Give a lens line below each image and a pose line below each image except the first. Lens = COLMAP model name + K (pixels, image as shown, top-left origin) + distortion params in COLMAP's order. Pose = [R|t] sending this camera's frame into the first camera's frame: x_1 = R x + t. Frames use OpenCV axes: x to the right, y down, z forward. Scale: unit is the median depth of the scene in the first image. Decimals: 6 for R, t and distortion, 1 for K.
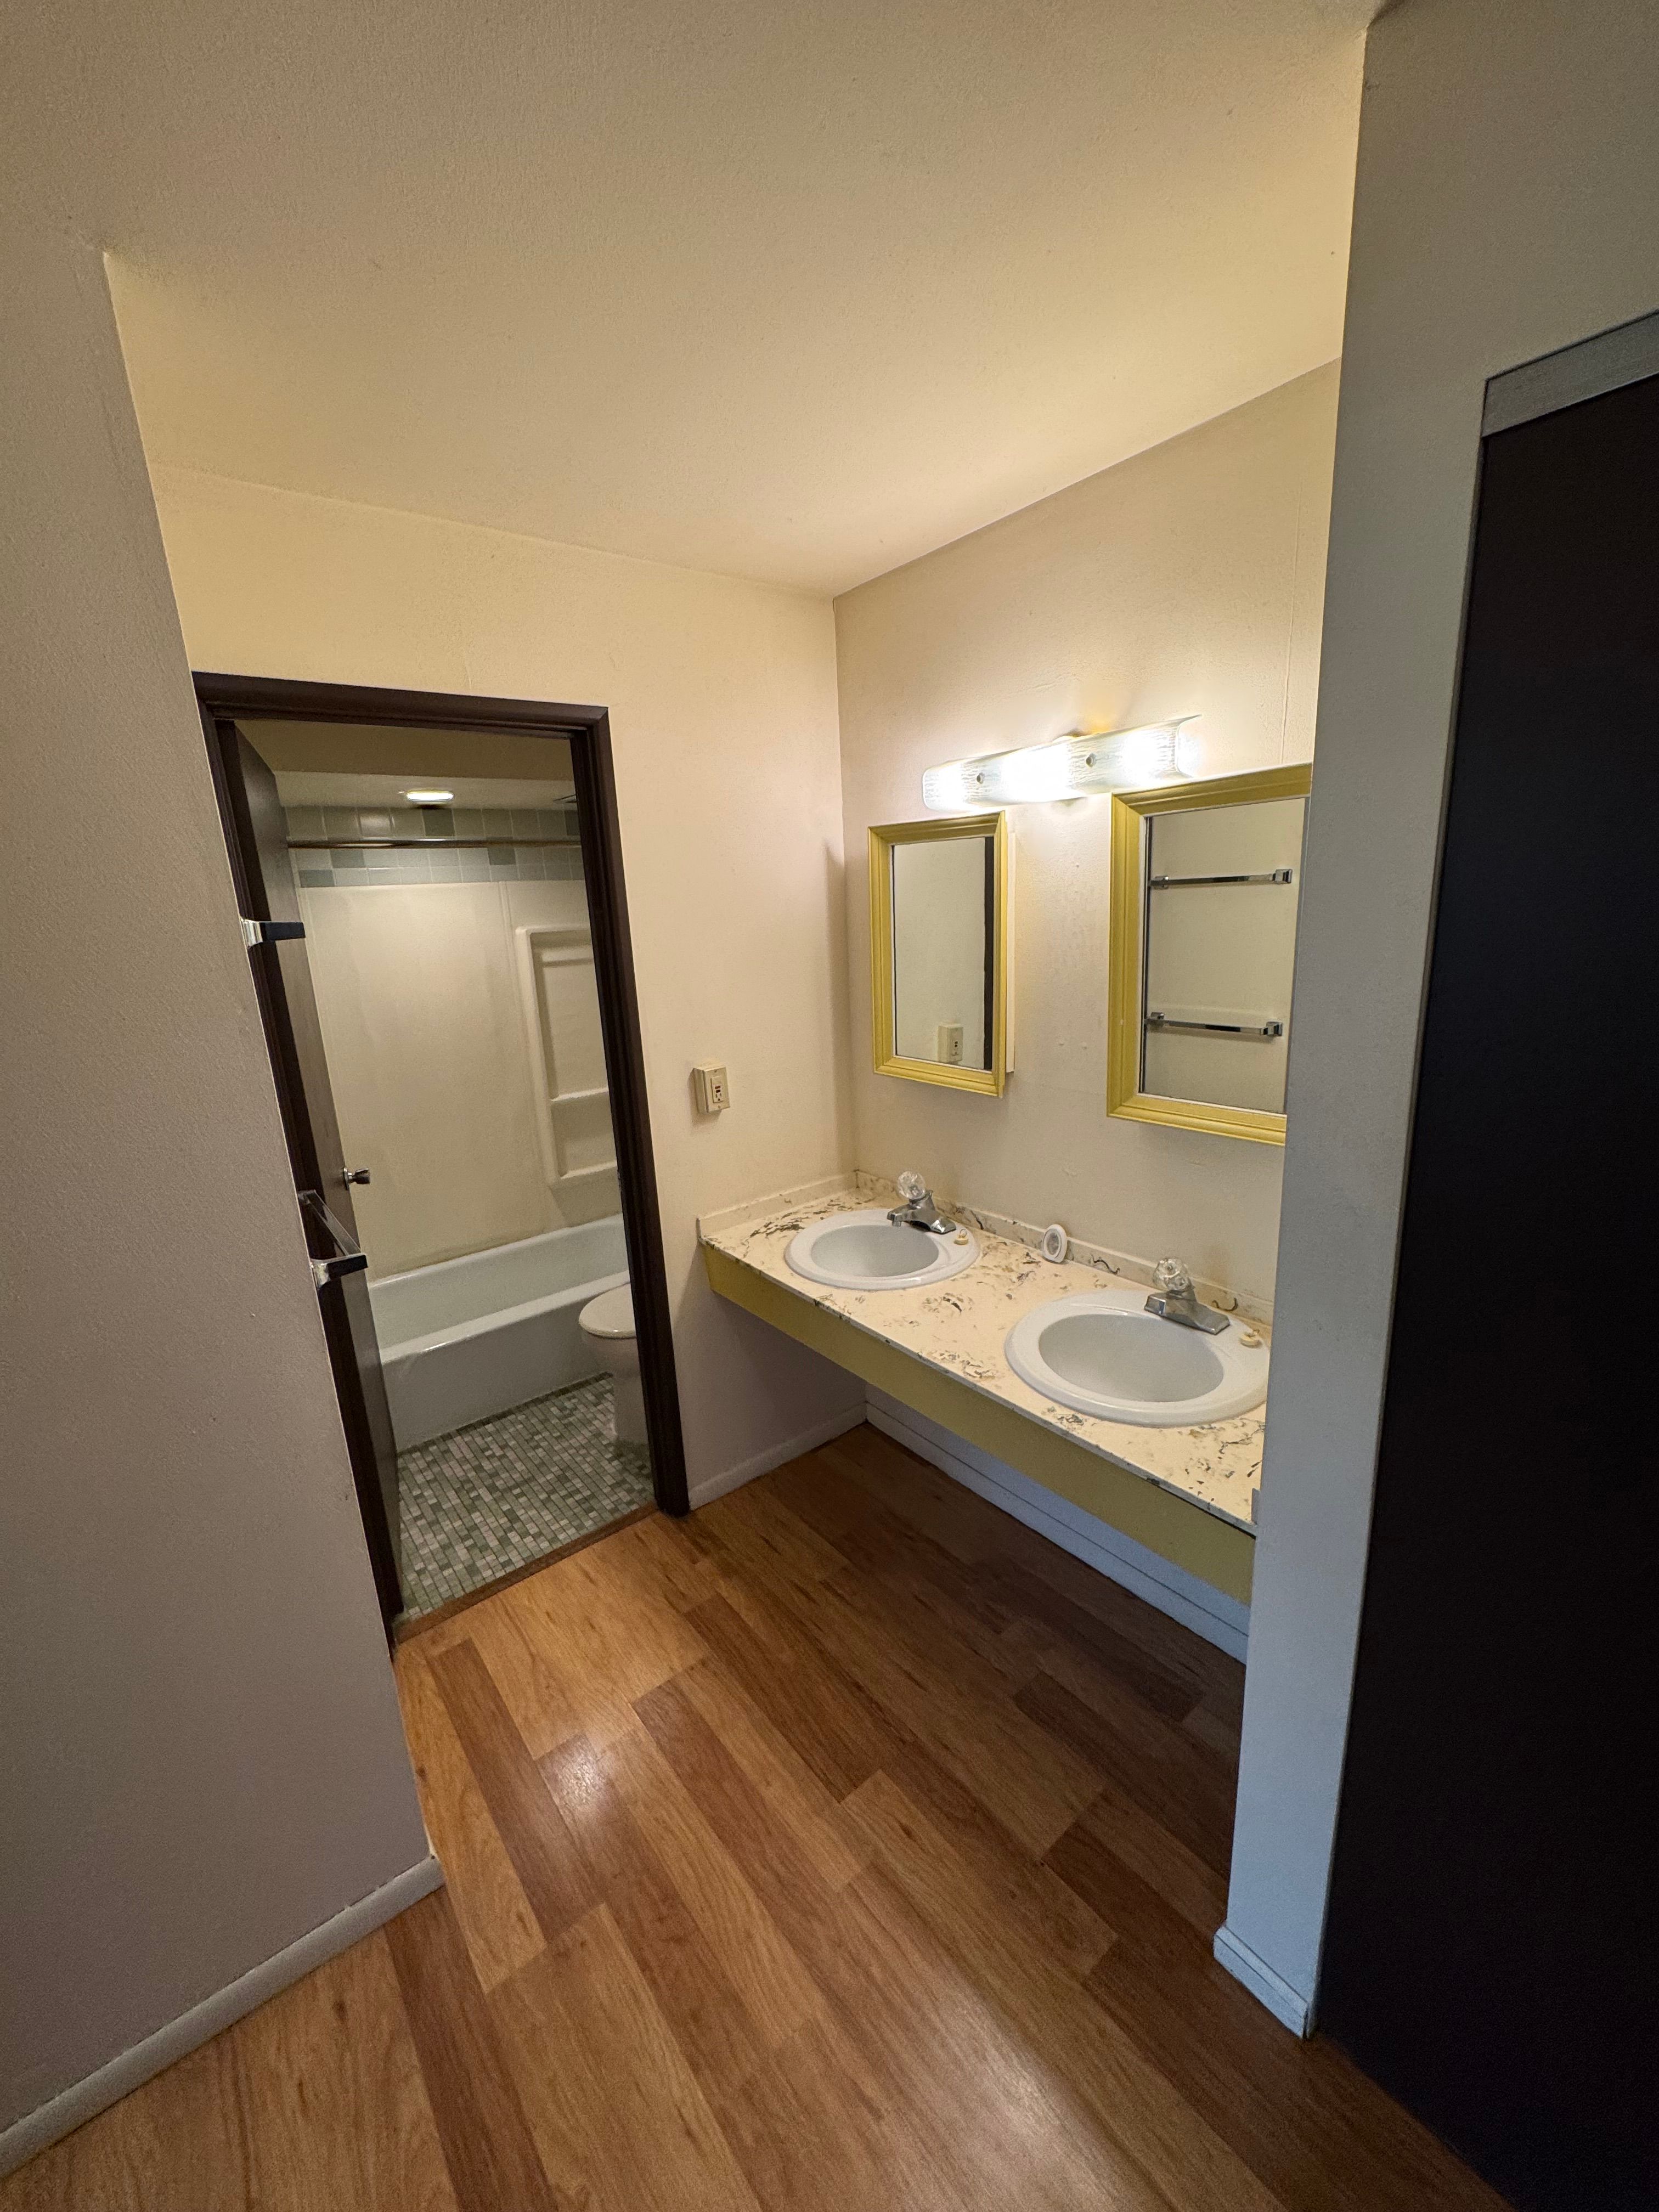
lens RADIAL K [[882.7, 0, 816.8], [0, 882.7, 1093.7], [0, 0, 1]] dist [0.004435, 0.000581]
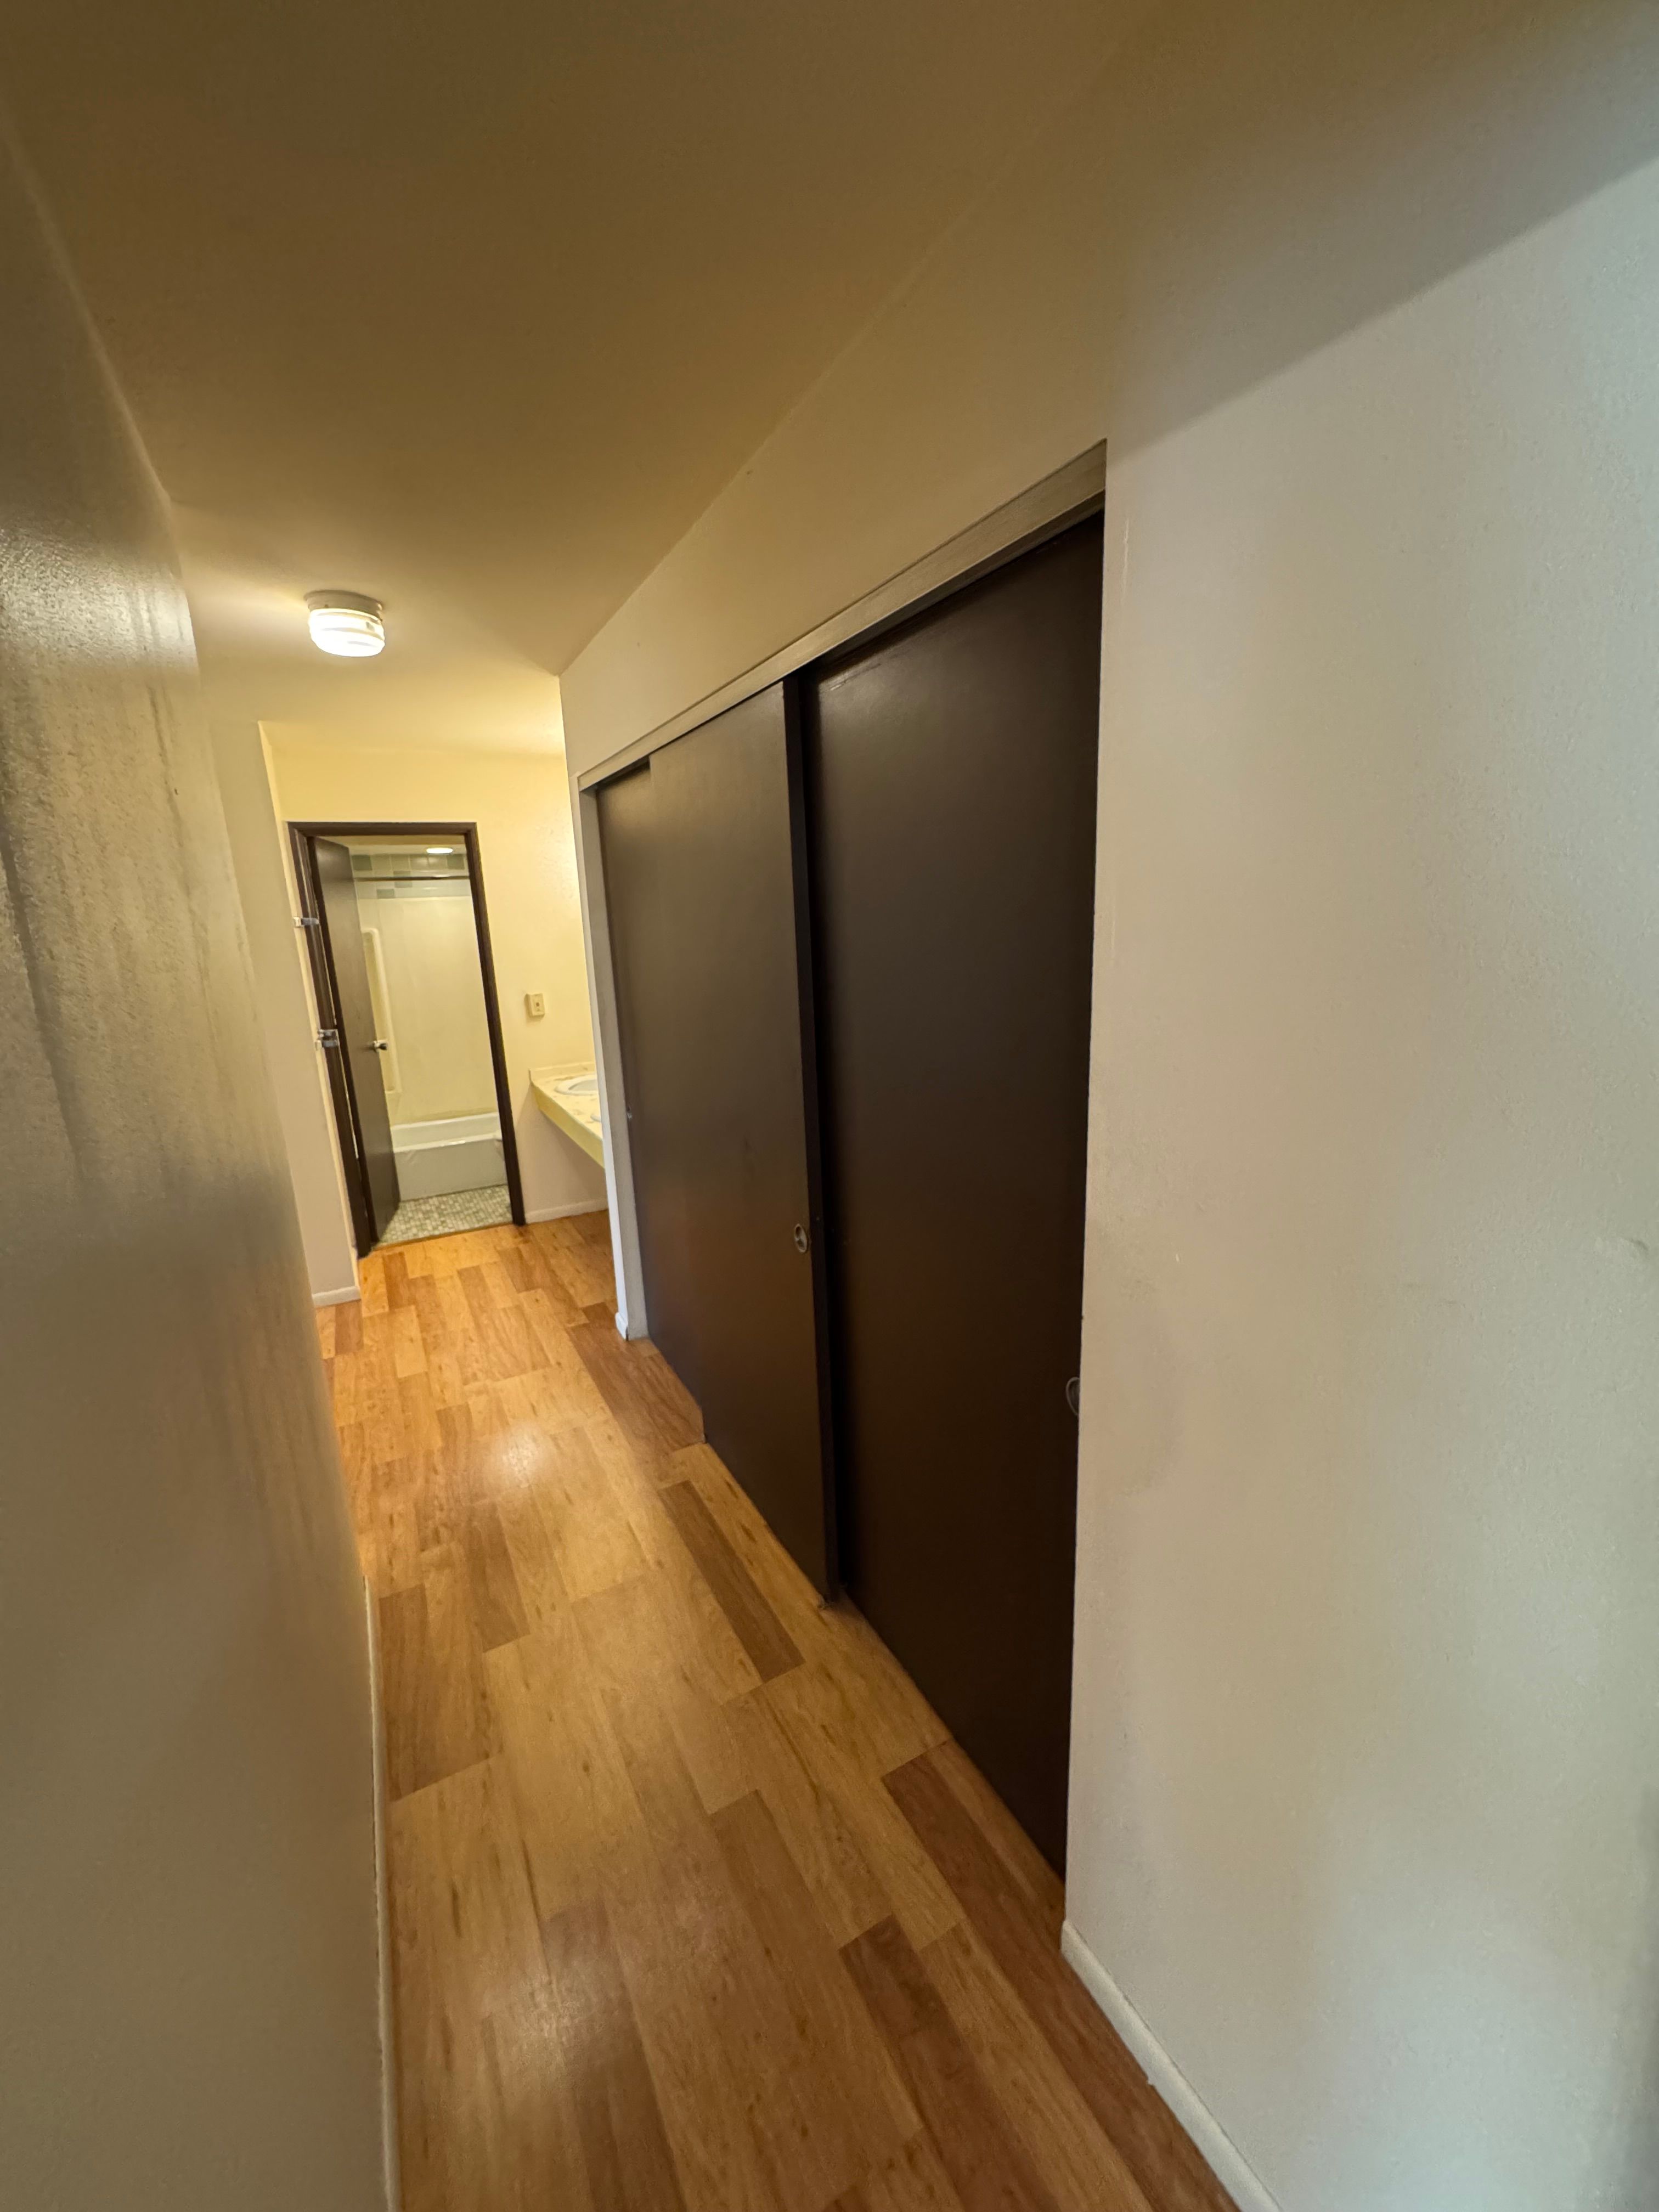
lens RADIAL K [[882.7, 0, 826.2], [0, 882.7, 1109.1], [0, 0, 1]] dist [0.004435, 0.000581]
pose [[0.984842, 0.053053, -0.165140, 0.875604], [-0.051863, 0.998588, 0.011517, 0.174393], [0.165518, -0.002777, 0.986203, -0.867315]]
